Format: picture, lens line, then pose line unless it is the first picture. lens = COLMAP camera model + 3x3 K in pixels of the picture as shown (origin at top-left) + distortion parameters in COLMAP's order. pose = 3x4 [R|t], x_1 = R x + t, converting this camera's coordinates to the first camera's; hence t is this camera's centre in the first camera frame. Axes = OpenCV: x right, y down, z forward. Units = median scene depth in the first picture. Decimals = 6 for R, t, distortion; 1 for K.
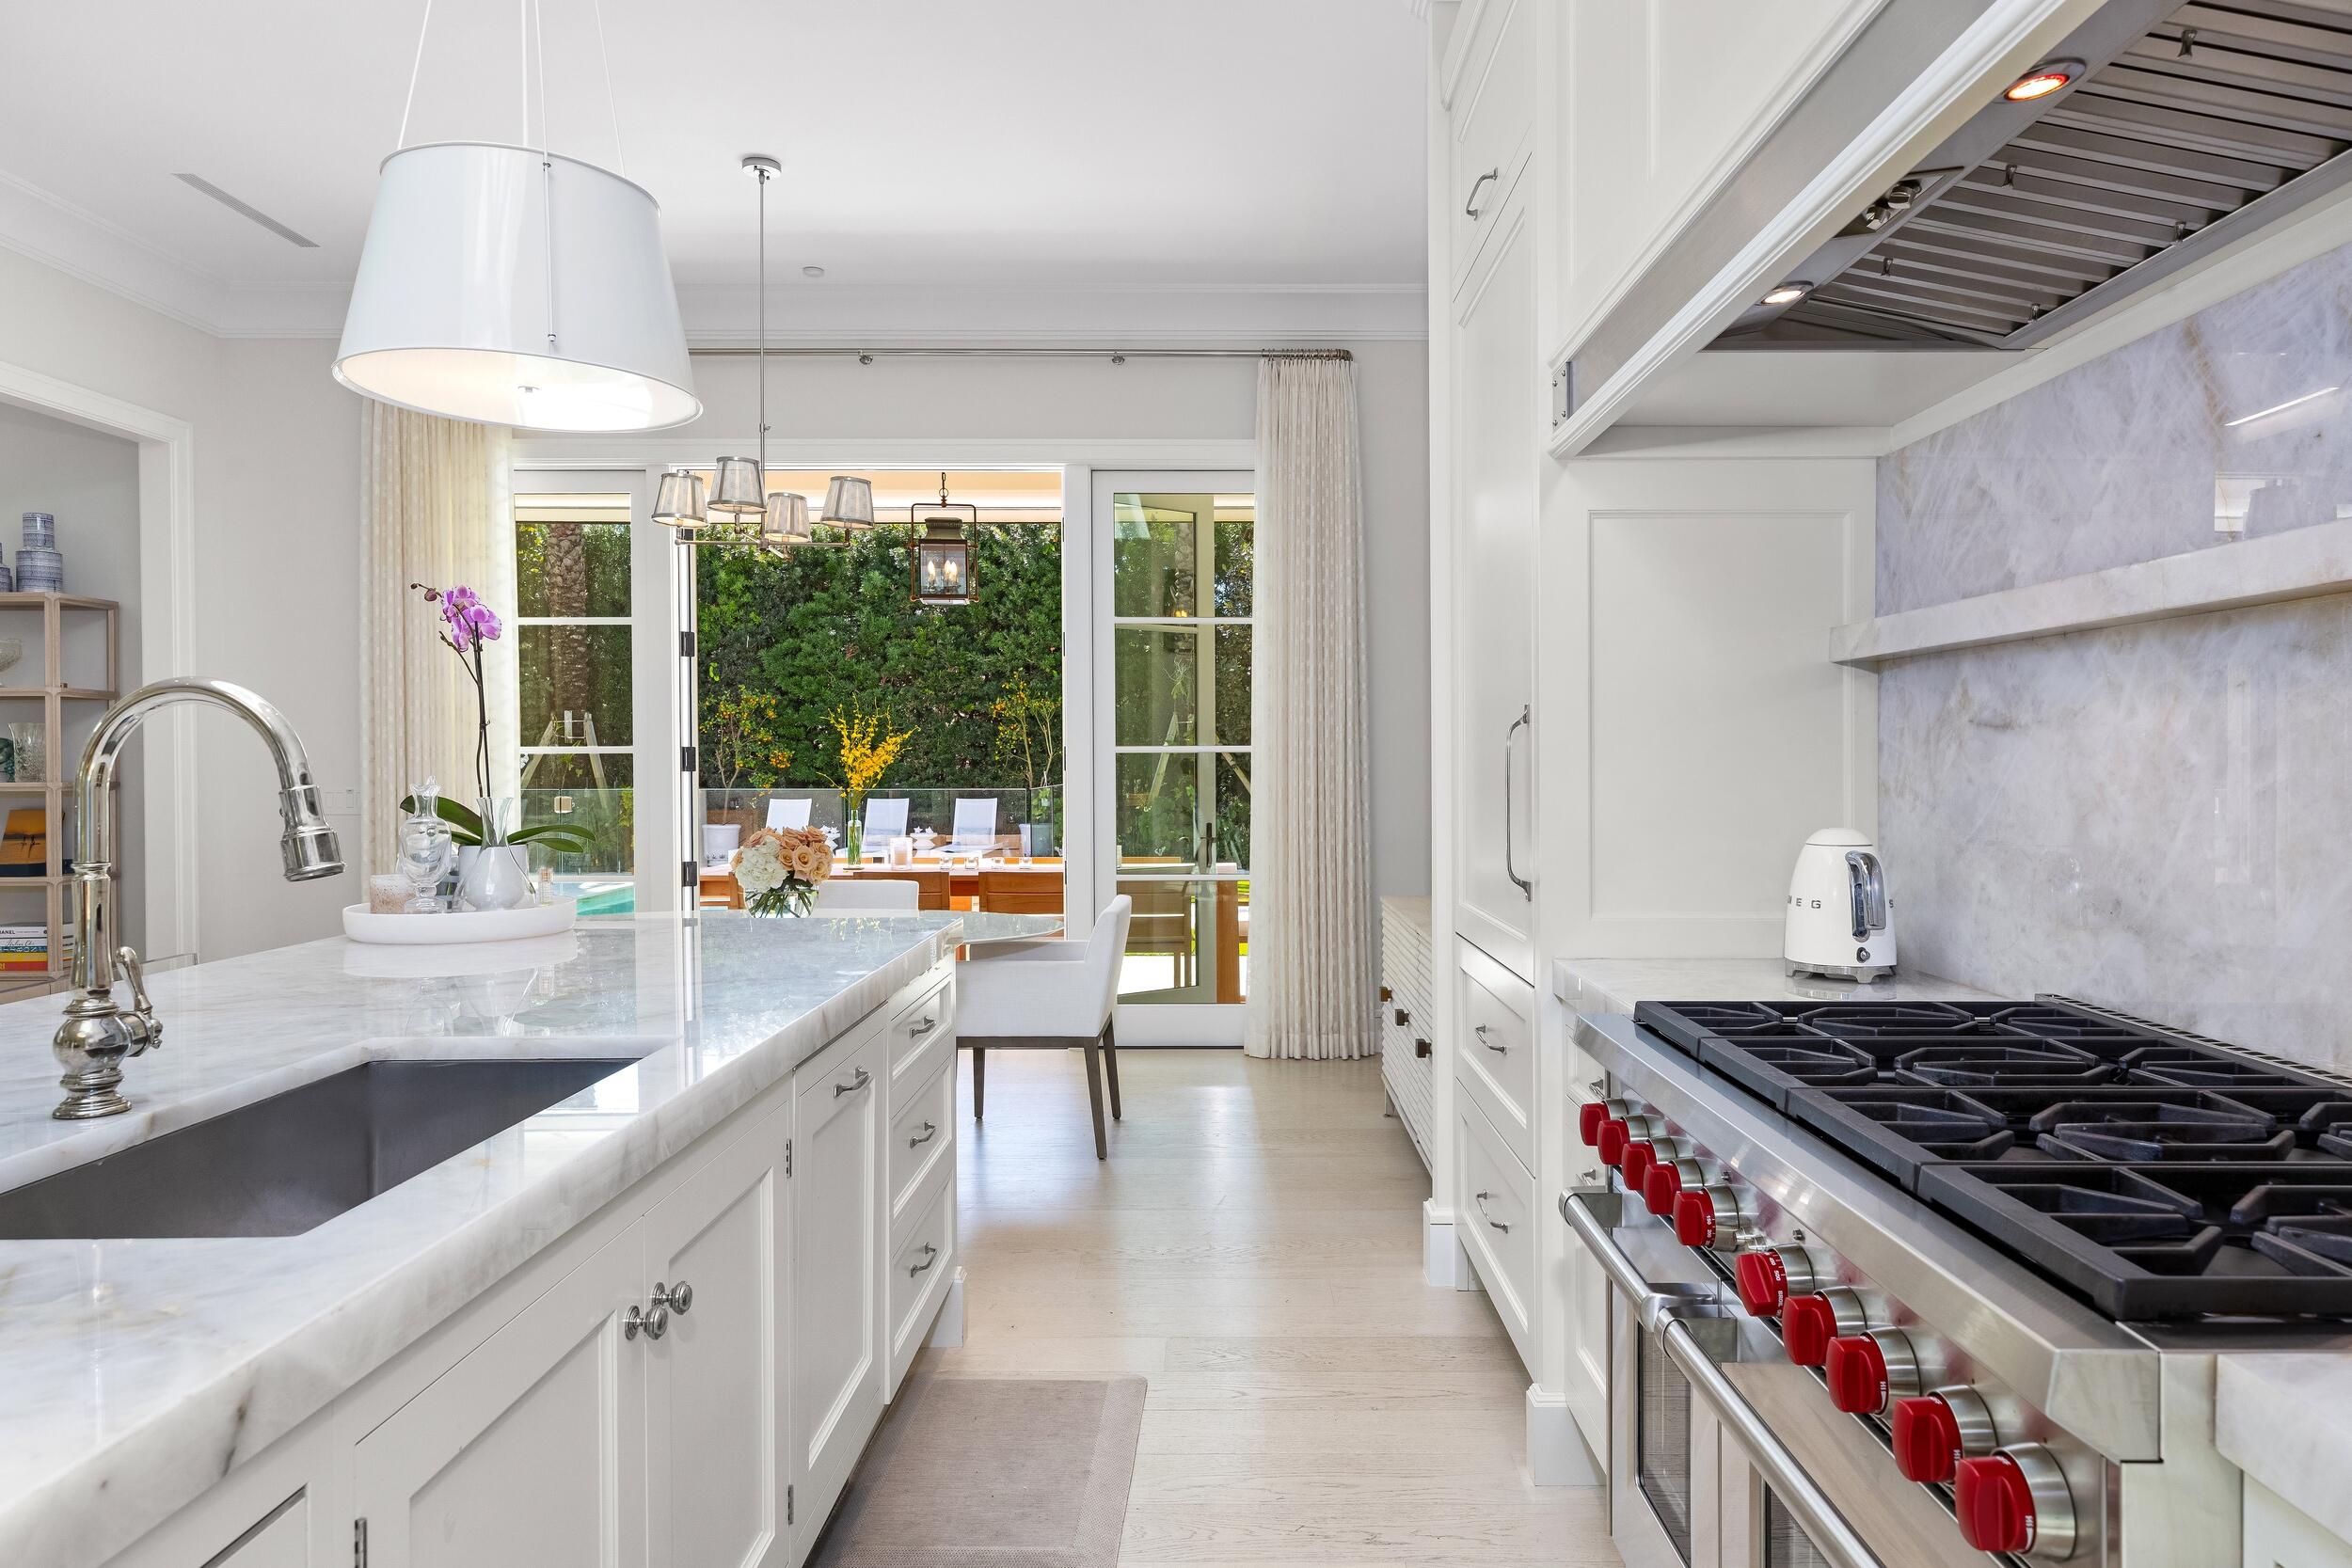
lens RADIAL K [[1517.1, 0, 1176.0], [0, 1517.1, 784.0], [0, 0, 1]] dist [-0.001761, 0.000645]
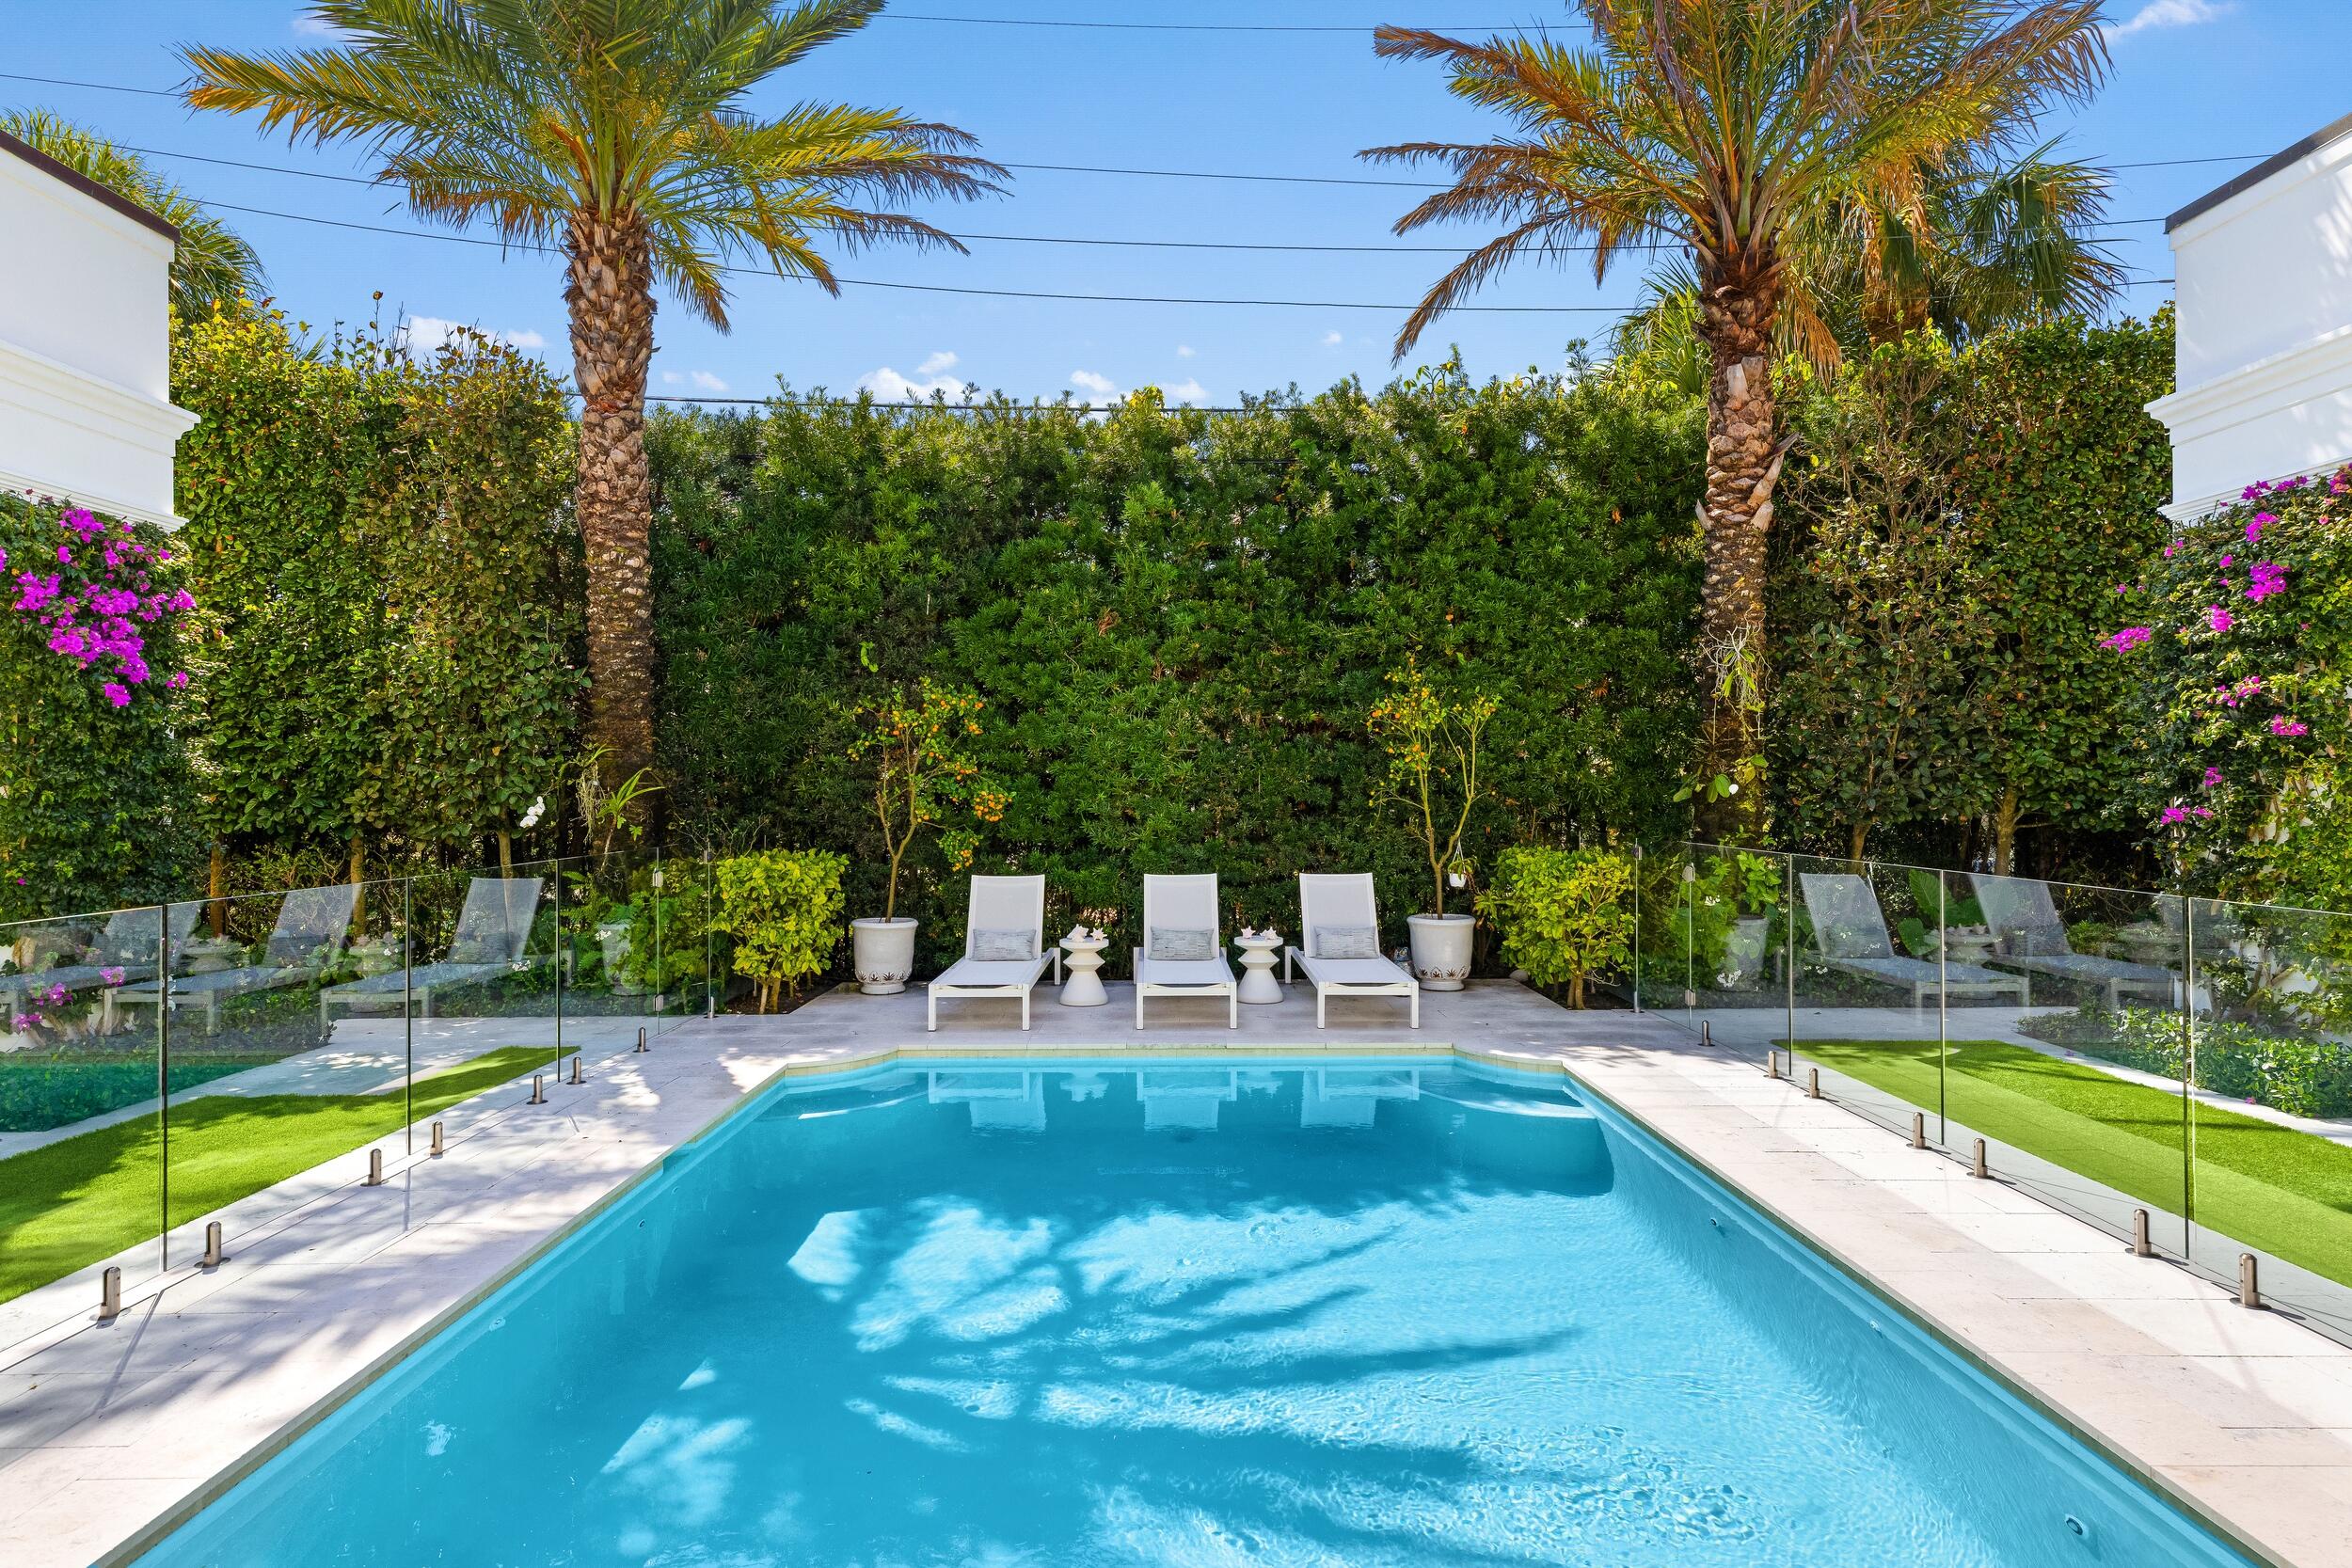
lens RADIAL K [[1345.6, 0, 1176.0], [0, 1345.6, 784.0], [0, 0, 1]] dist [0.000880, -0.000342]
pose [[0.999504, -0.004017, 0.031243, -0.623738], [0.004603, 0.999814, -0.018708, -0.045026], [-0.031162, 0.018843, 0.999337, 1.473716]]
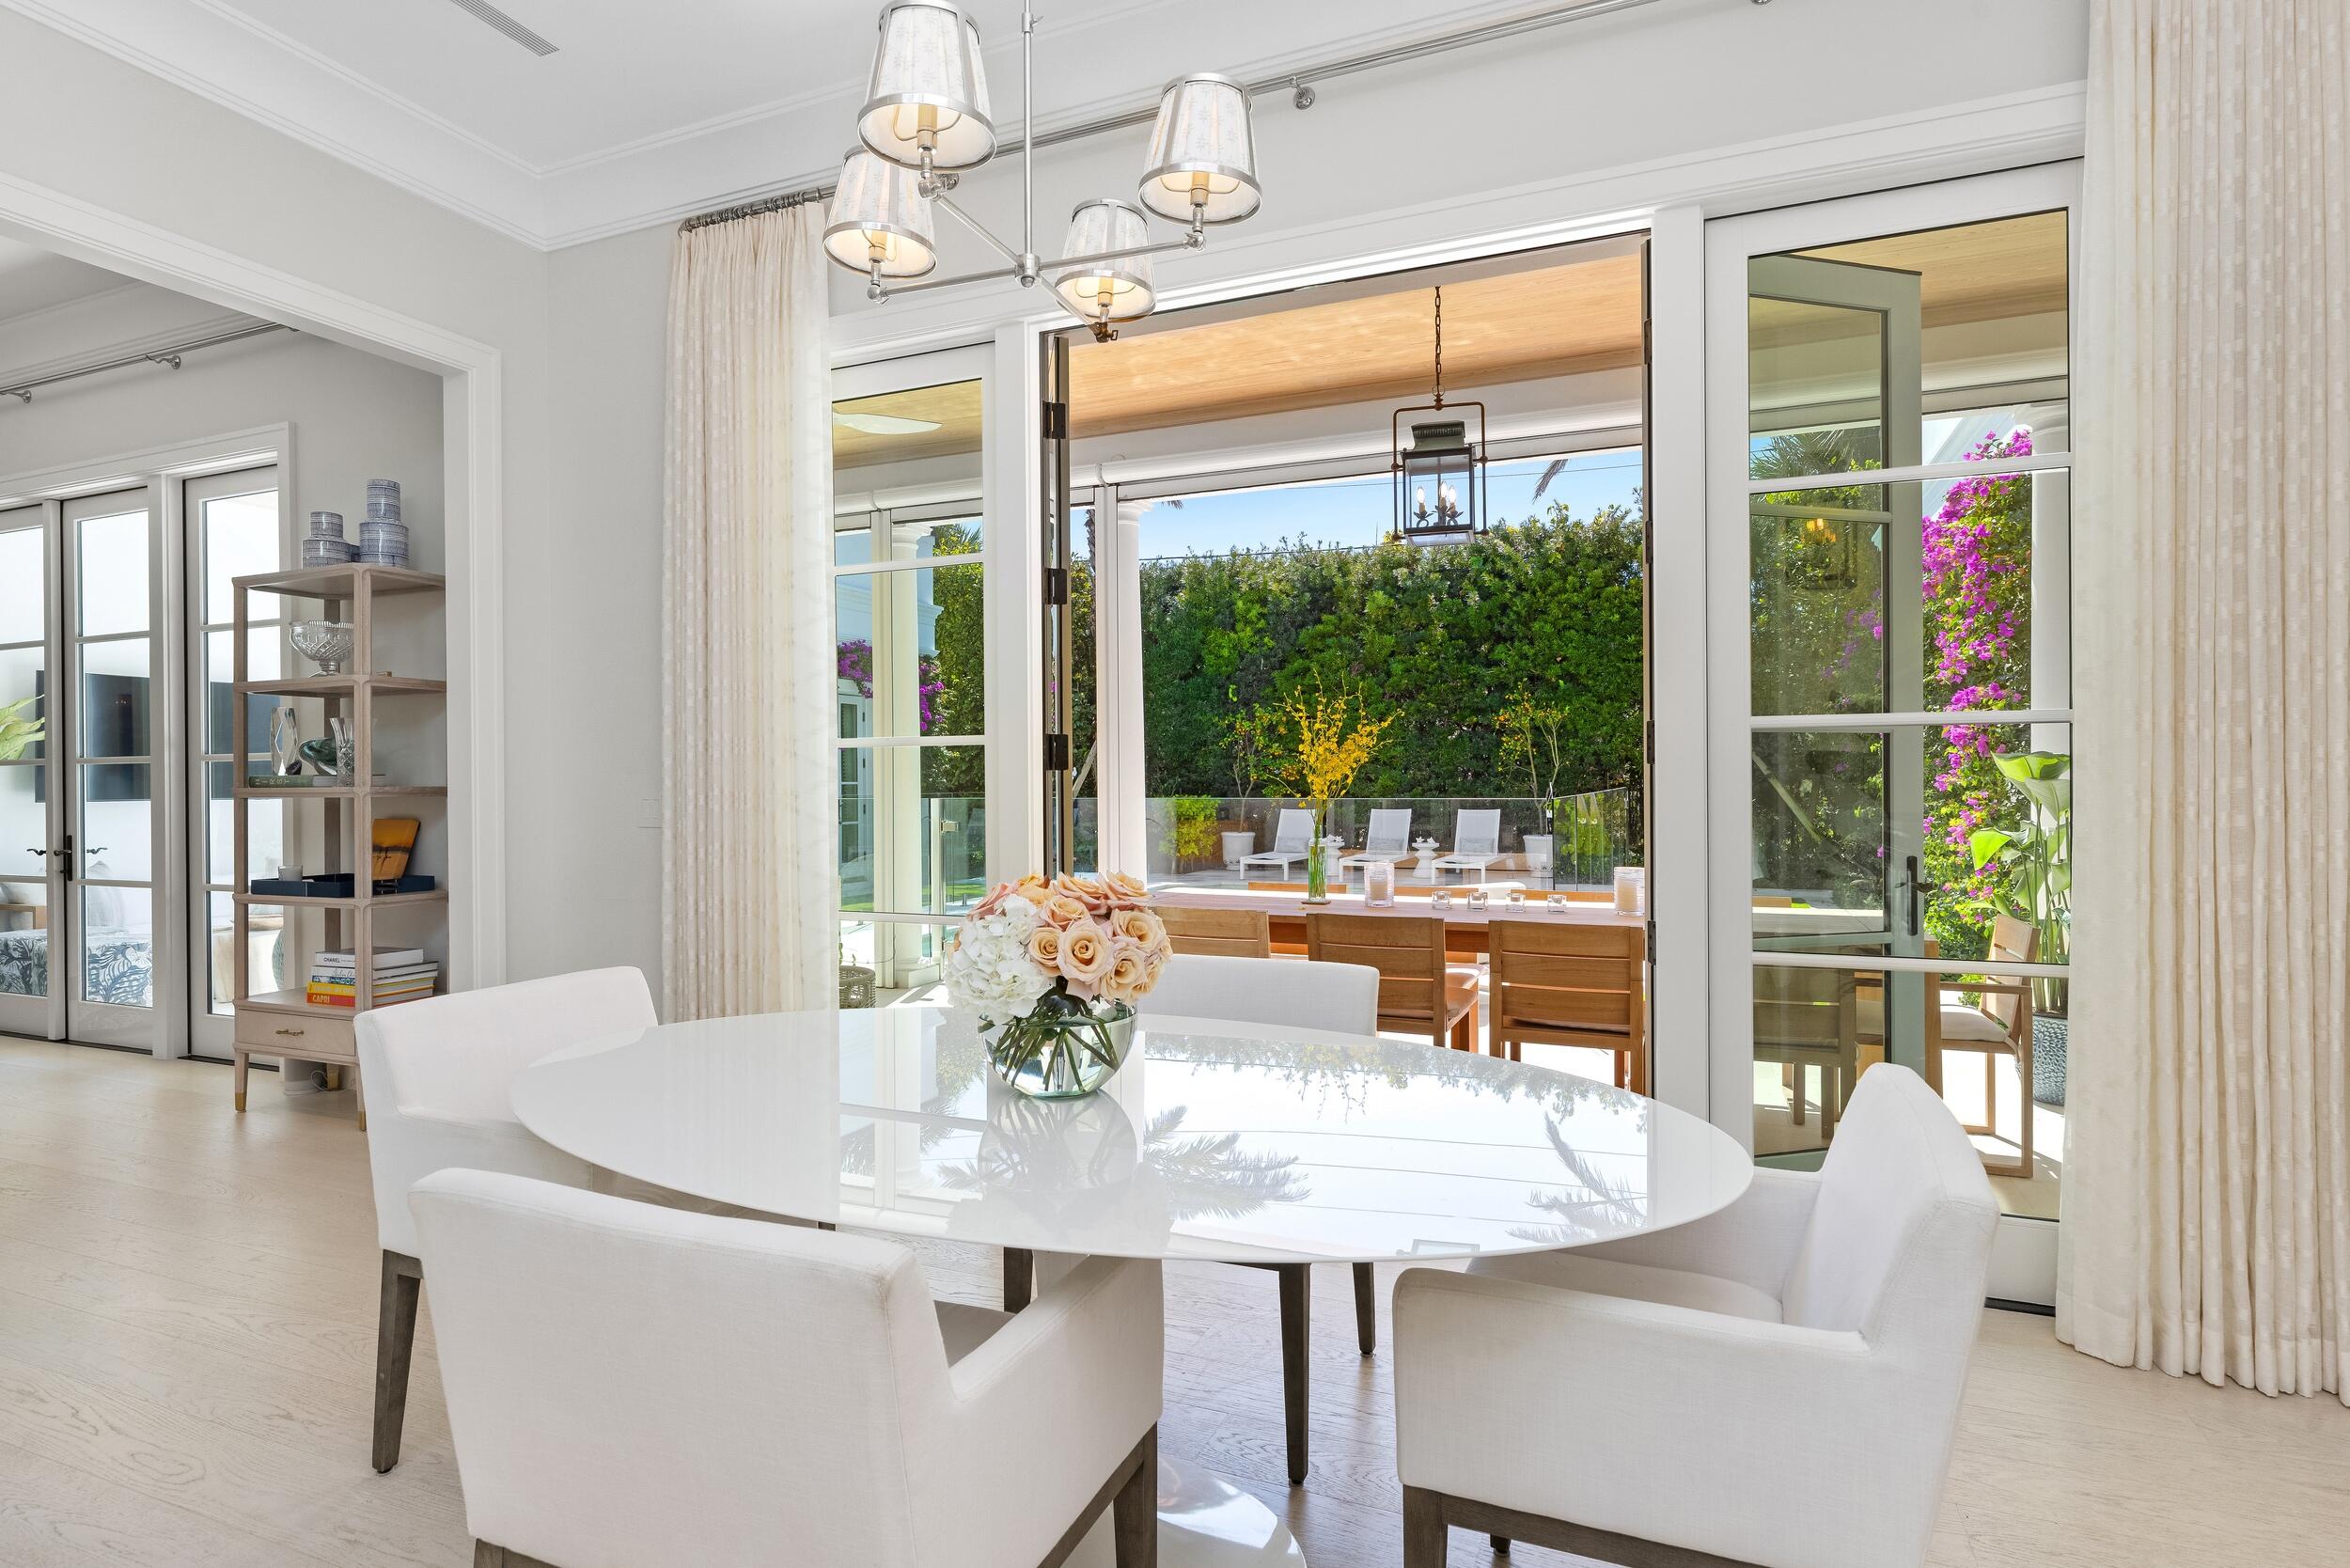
lens RADIAL K [[1214.3, 0, 1135.0], [0, 1214.3, 790.3], [0, 0, 1]] dist [0.004436, 0.000717]
pose [[0.919063, -0.000669, -0.394110, -0.070579], [-0.001473, 0.999986, -0.005132, 0.003761], [0.394108, 0.005297, 0.919049, 0.503172]]
